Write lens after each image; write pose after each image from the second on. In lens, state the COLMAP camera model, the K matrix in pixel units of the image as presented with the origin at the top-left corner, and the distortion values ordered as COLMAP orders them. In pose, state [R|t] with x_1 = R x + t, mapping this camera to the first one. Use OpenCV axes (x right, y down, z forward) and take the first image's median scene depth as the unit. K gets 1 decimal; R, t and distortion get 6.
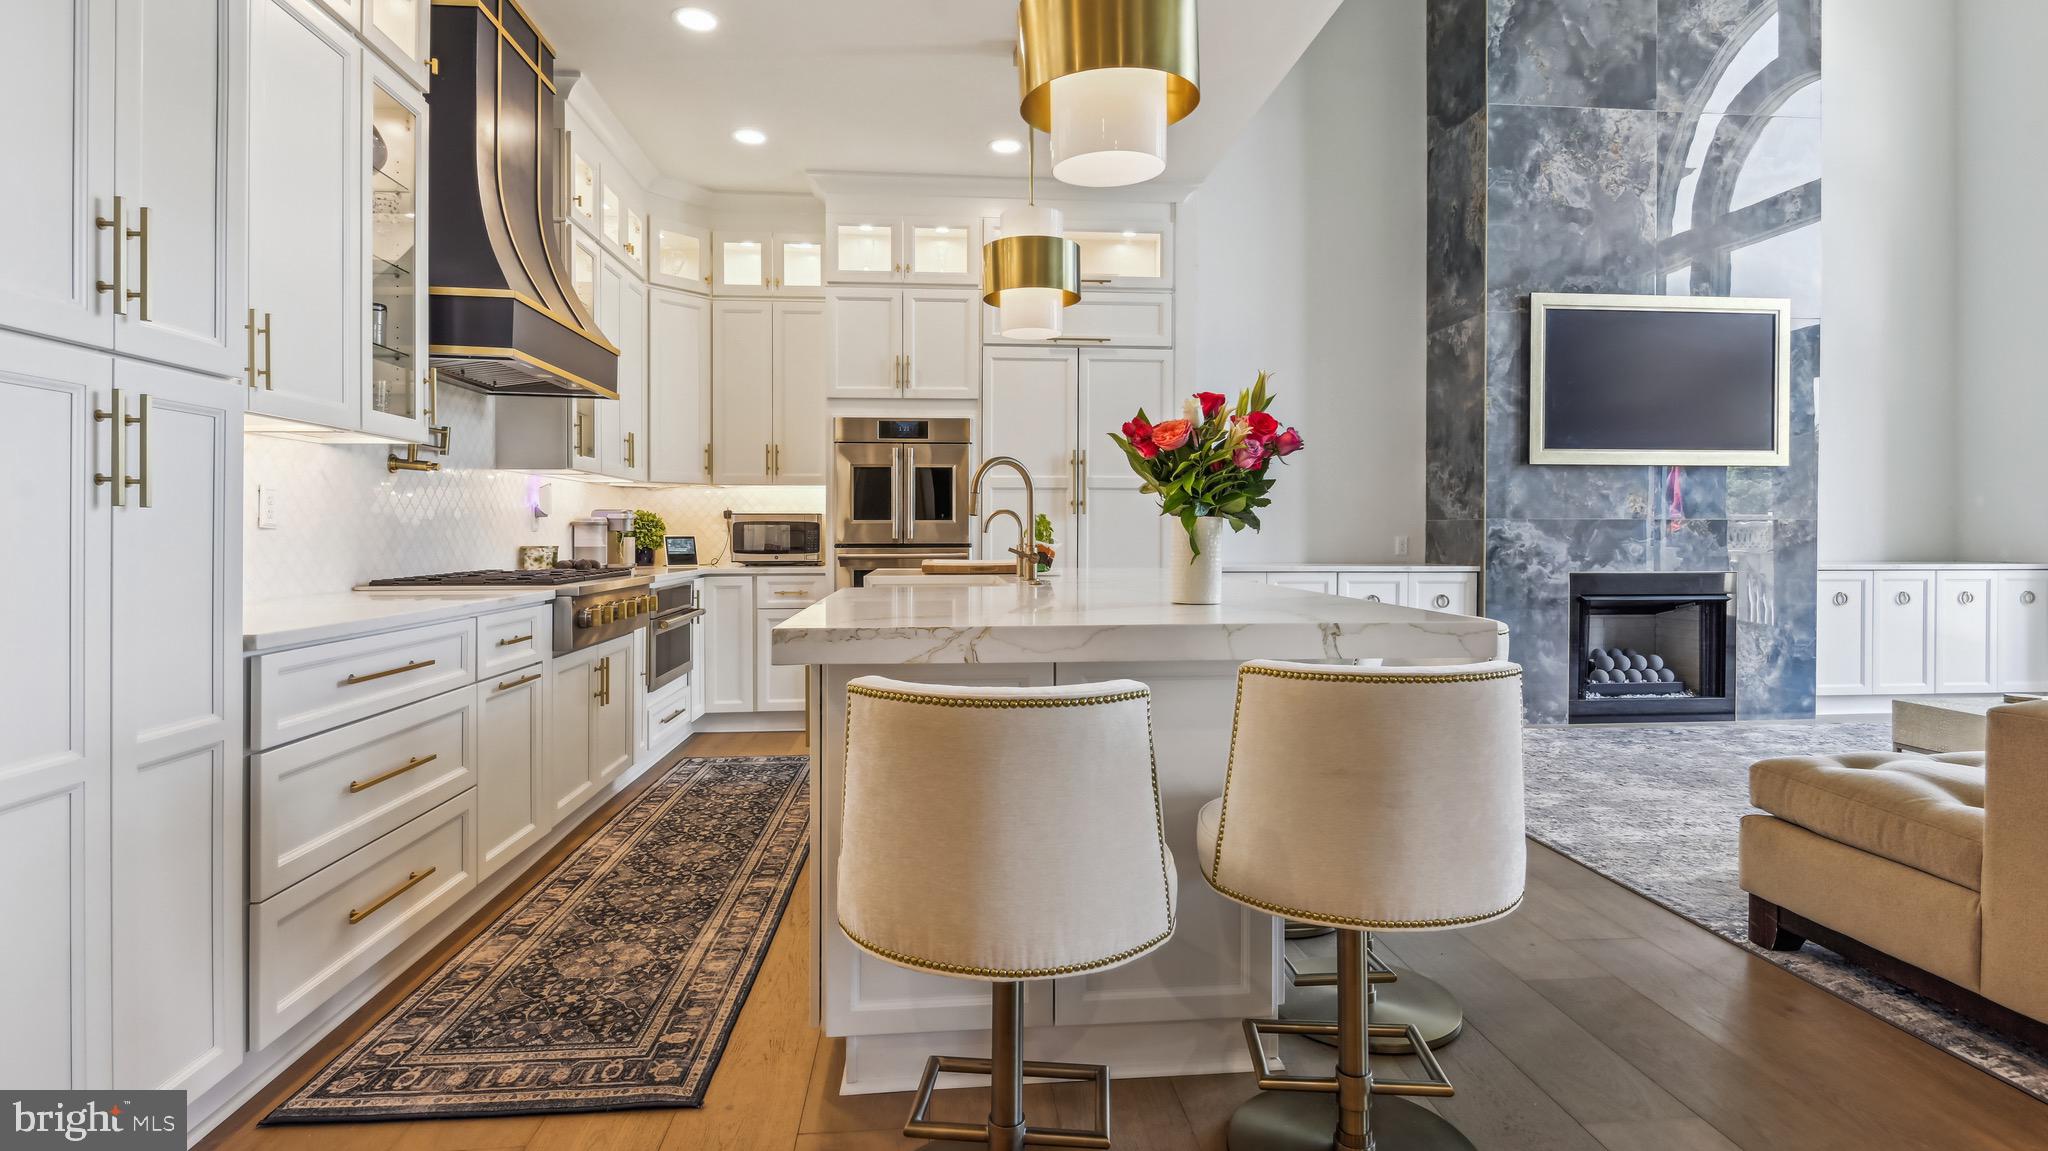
lens RADIAL K [[1008.9, 0, 1022.3], [0, 1008.9, 538.4], [0, 0, 1]] dist [-0.002843, -0.001403]
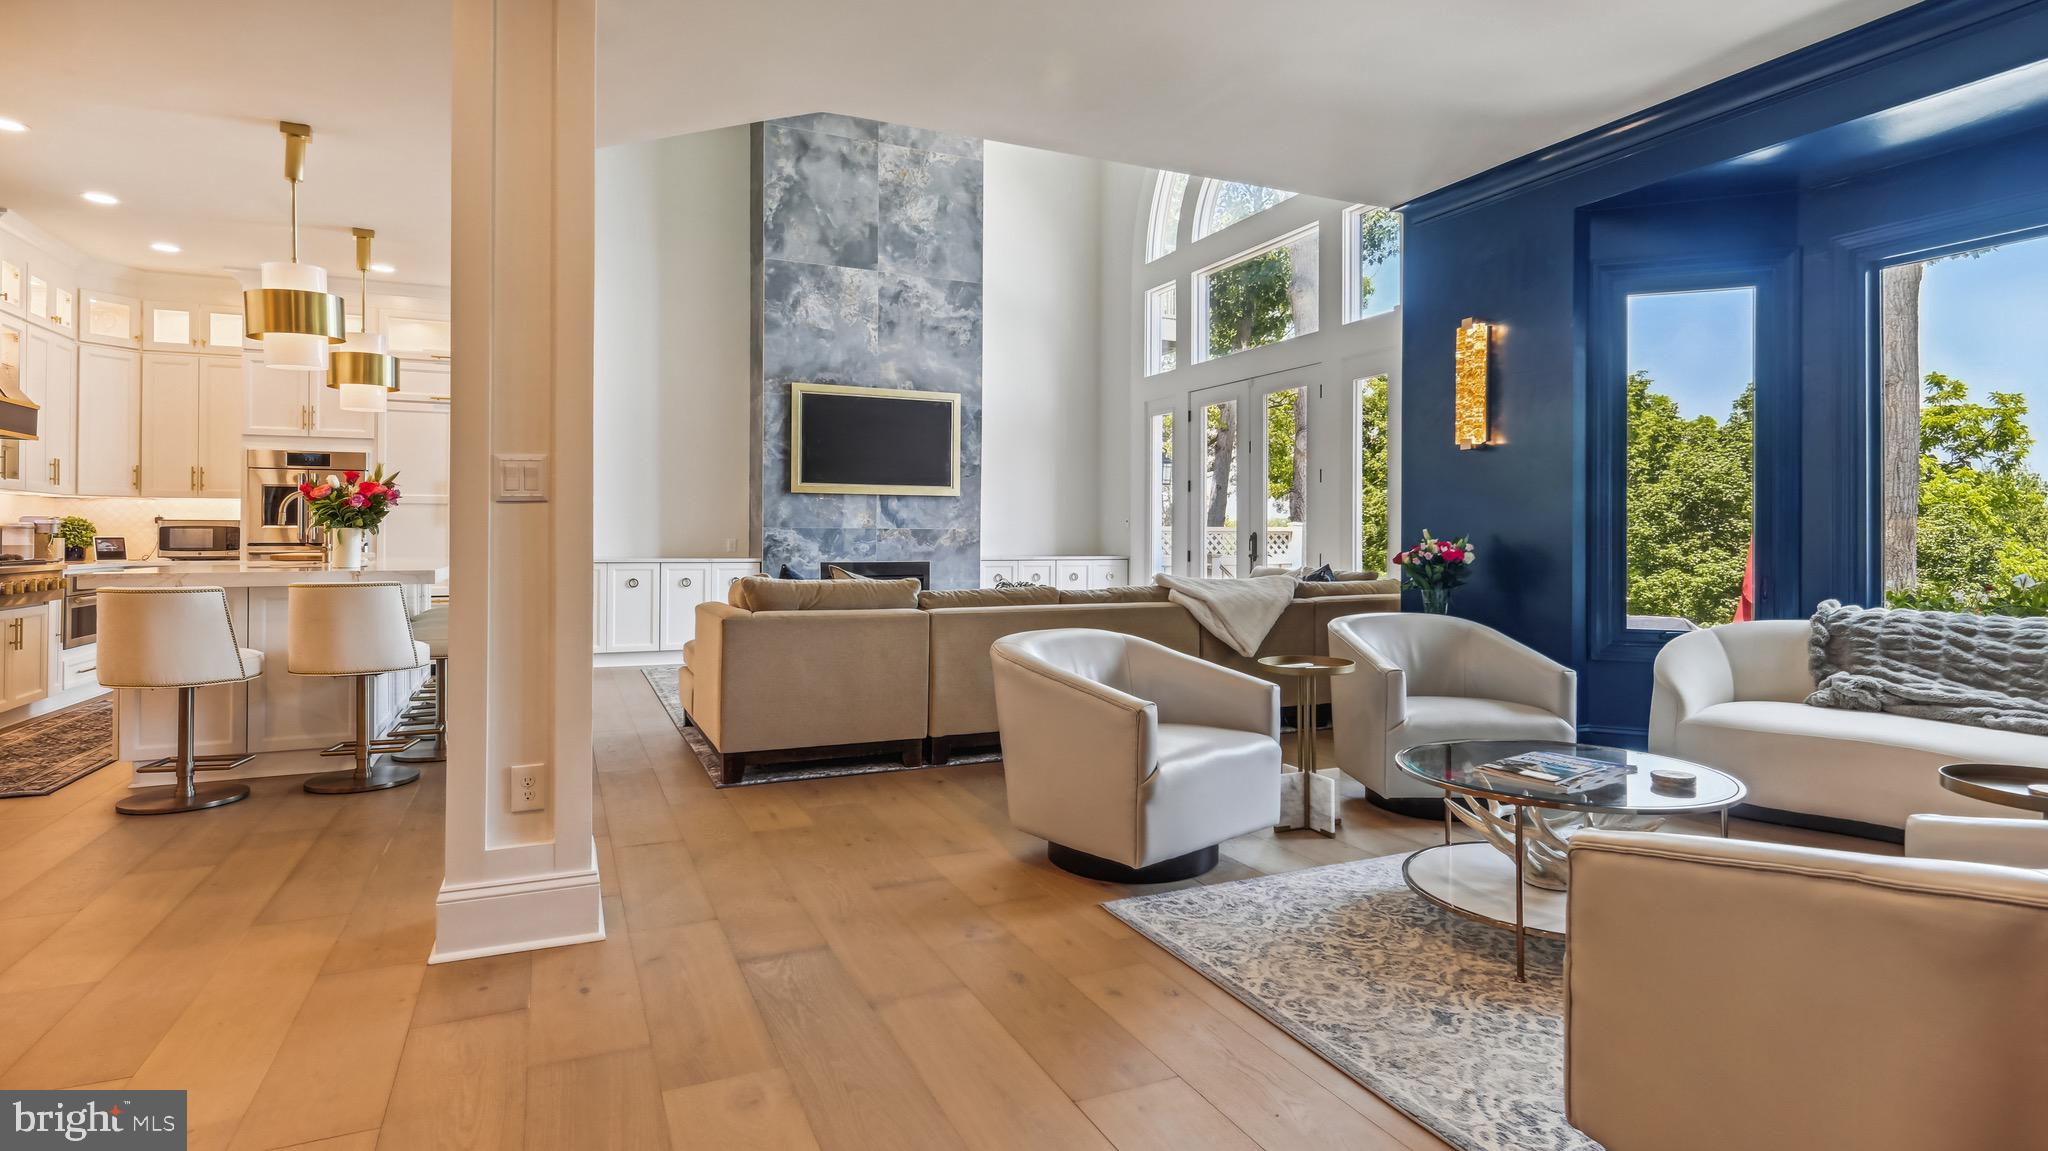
lens RADIAL K [[1033.9, 0, 1031.9], [0, 1033.9, 532.7], [0, 0, 1]] dist [0.016396, -0.014145]
pose [[0.941460, 0.004303, 0.337099, 0.313679], [-0.001272, 0.999957, -0.009211, 0.002644], [-0.337124, 0.008243, 0.941424, -0.622622]]
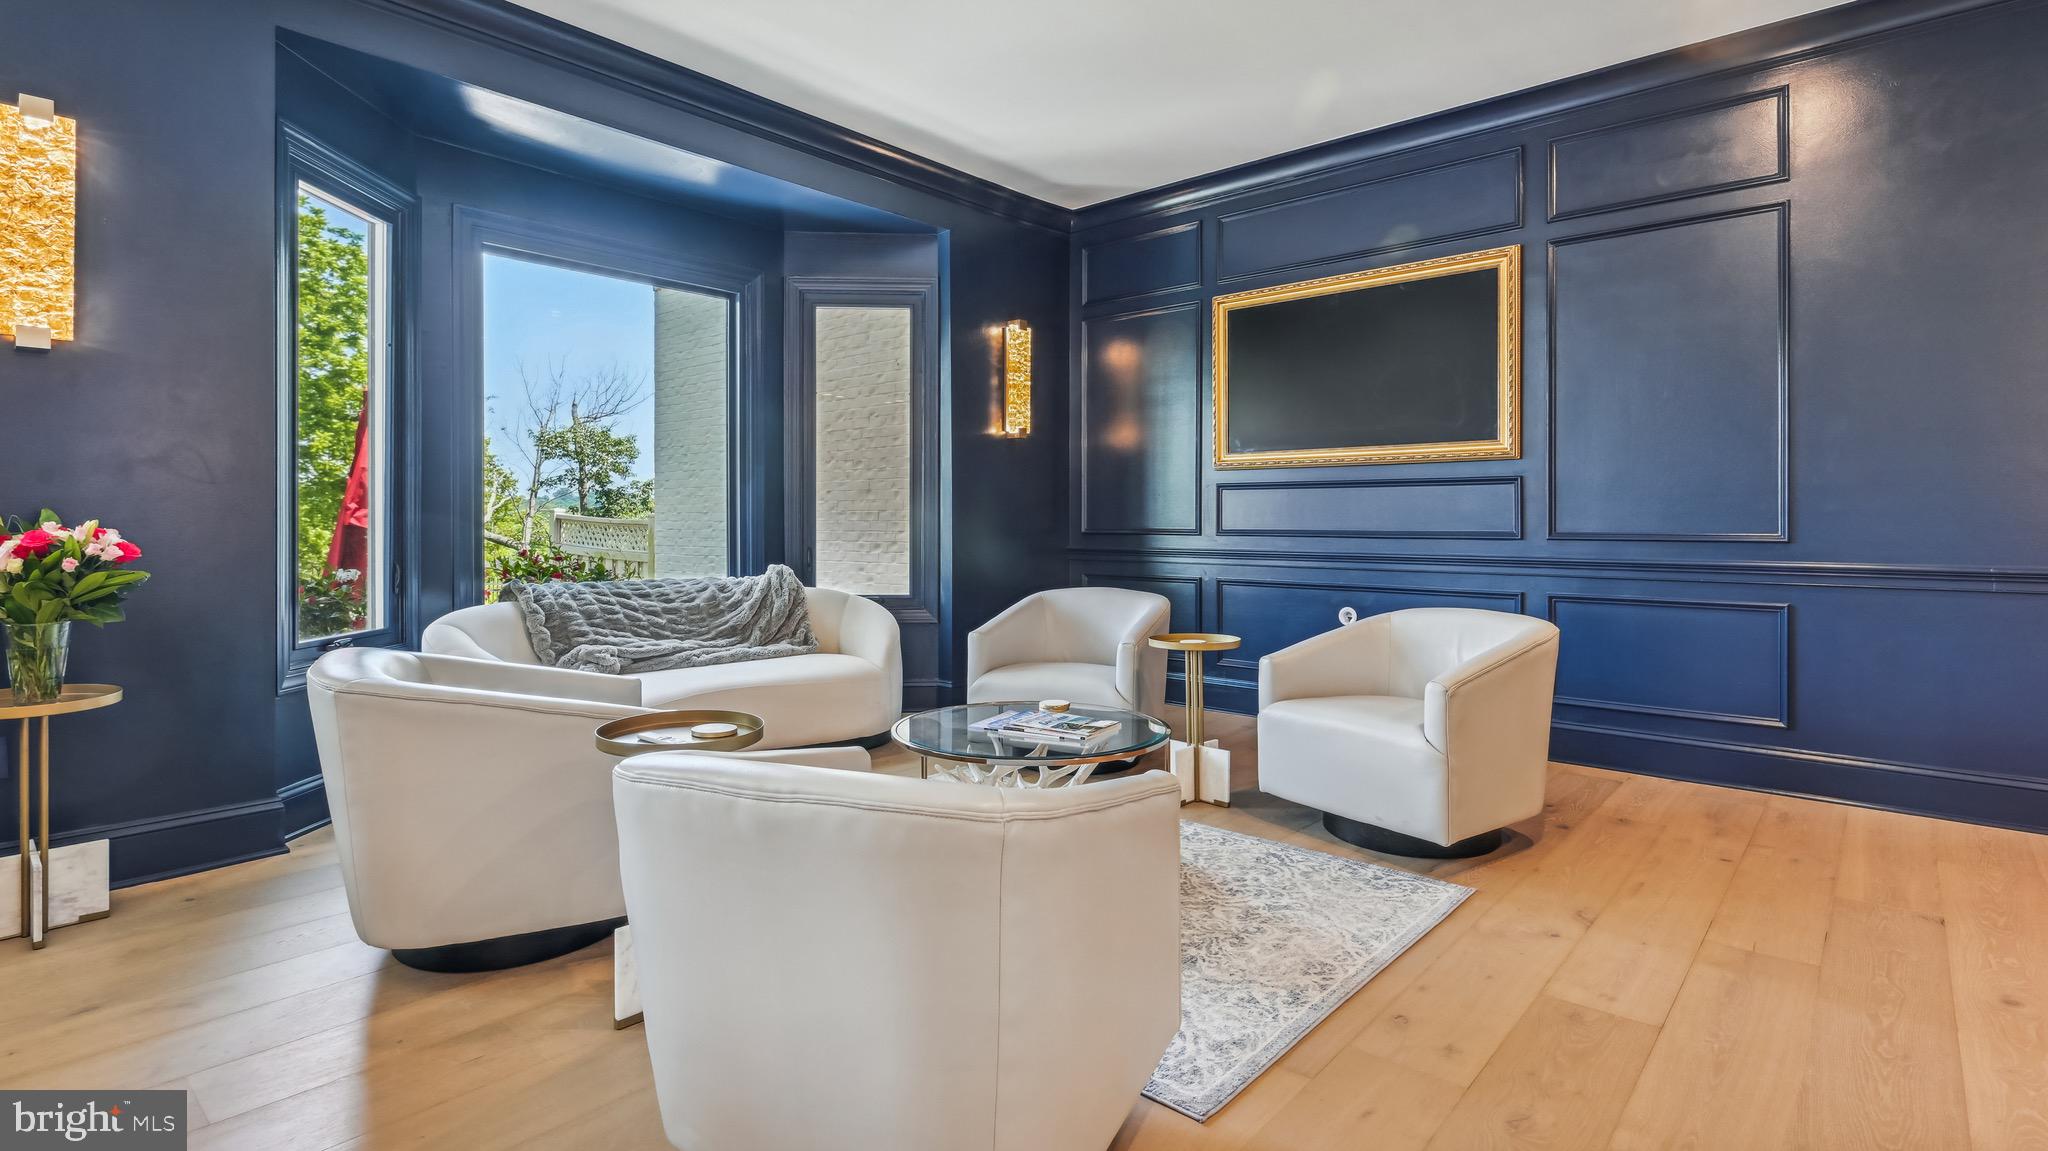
lens RADIAL K [[988.0, 0, 1025.7], [0, 988.0, 519.9], [0, 0, 1]] dist [0.000343, -0.001684]
pose [[-0.687521, -0.000097, 0.726165, 0.340187], [0.002345, 0.999994, 0.002353, -0.000334], [-0.726161, 0.003321, -0.687517, 0.118931]]
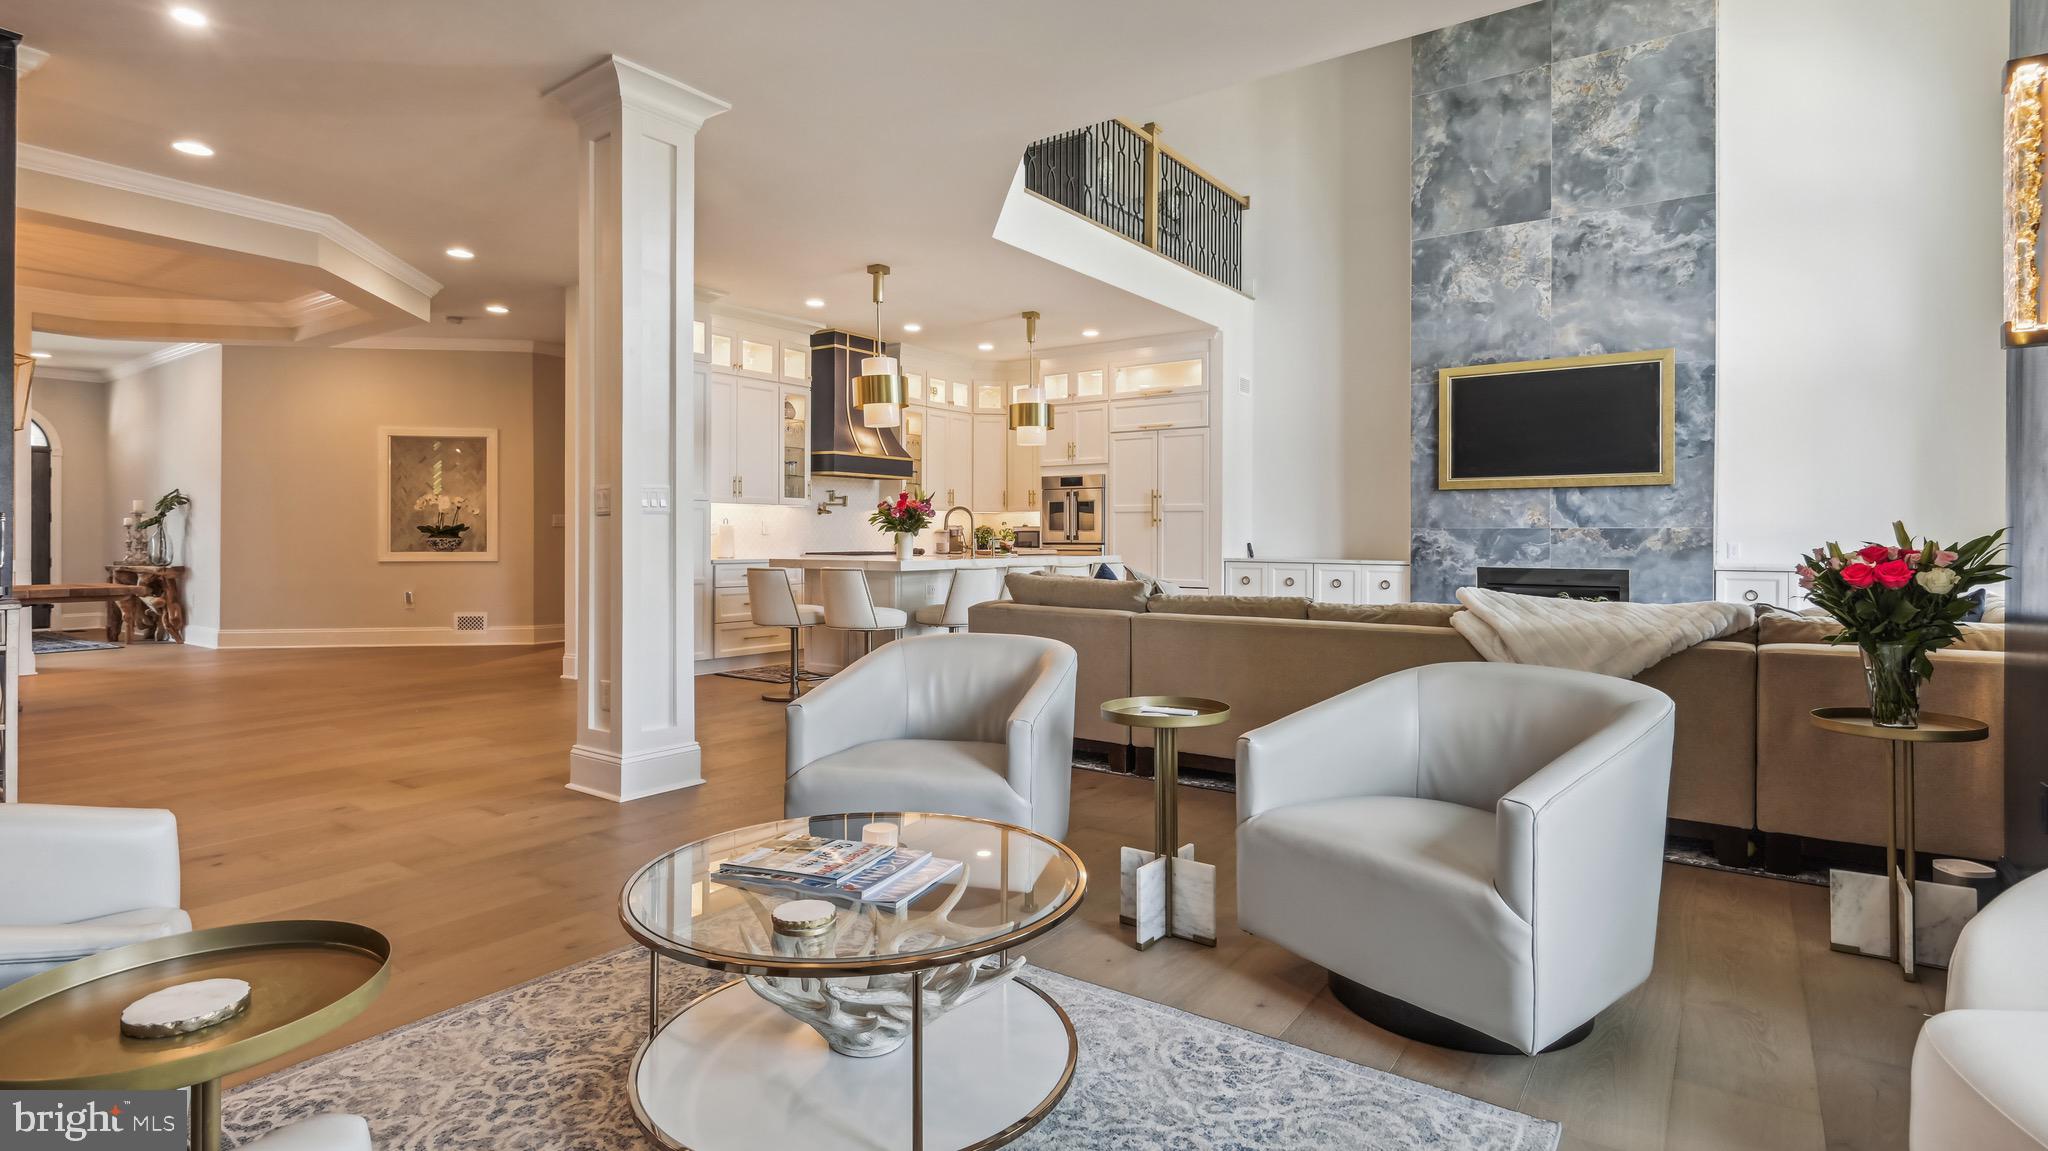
lens RADIAL K [[1008.9, 0, 1022.3], [0, 1008.9, 538.4], [0, 0, 1]] dist [-0.002843, -0.001403]
pose [[0.761757, 0.002593, -0.647858, 0.968740], [-0.005416, 0.999983, -0.002366, 0.001439], [0.647840, 0.005311, 0.761758, -0.457380]]
